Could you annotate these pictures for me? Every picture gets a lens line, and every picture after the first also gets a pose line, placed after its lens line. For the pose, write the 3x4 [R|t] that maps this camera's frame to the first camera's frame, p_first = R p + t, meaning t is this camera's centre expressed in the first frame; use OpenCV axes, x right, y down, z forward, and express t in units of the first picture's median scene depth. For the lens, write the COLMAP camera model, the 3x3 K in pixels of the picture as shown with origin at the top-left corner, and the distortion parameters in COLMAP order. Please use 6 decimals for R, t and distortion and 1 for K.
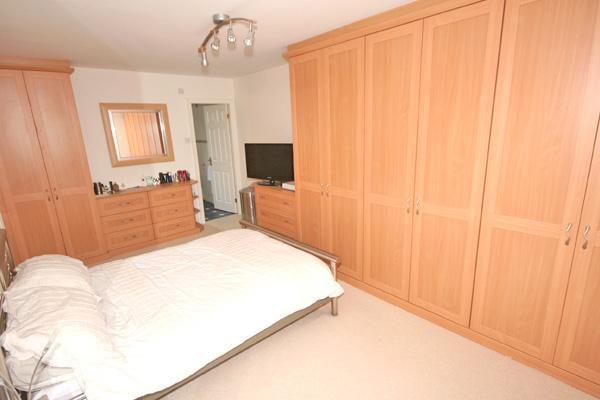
lens RADIAL K [[308.0, 0, 300.0], [0, 308.0, 200.0], [0, 0, 1]] dist [-0.000871, -0.000090]
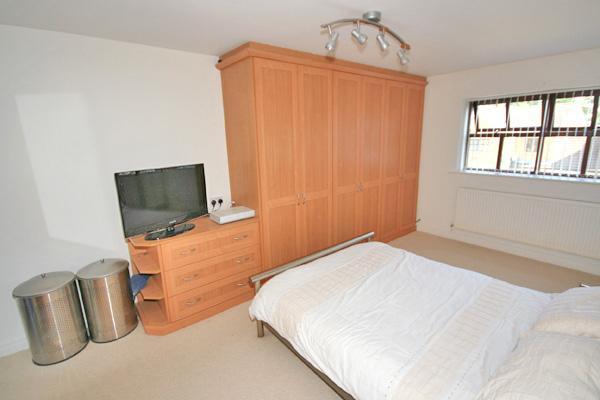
lens RADIAL K [[284.8, 0, 300.0], [0, 284.8, 200.0], [0, 0, 1]] dist [0.001325, 0.000123]
pose [[0.032601, -0.179186, 0.983275, -0.929672], [0.265076, 0.950117, 0.164354, -0.201274], [-0.963676, 0.255285, 0.078473, 0.994632]]
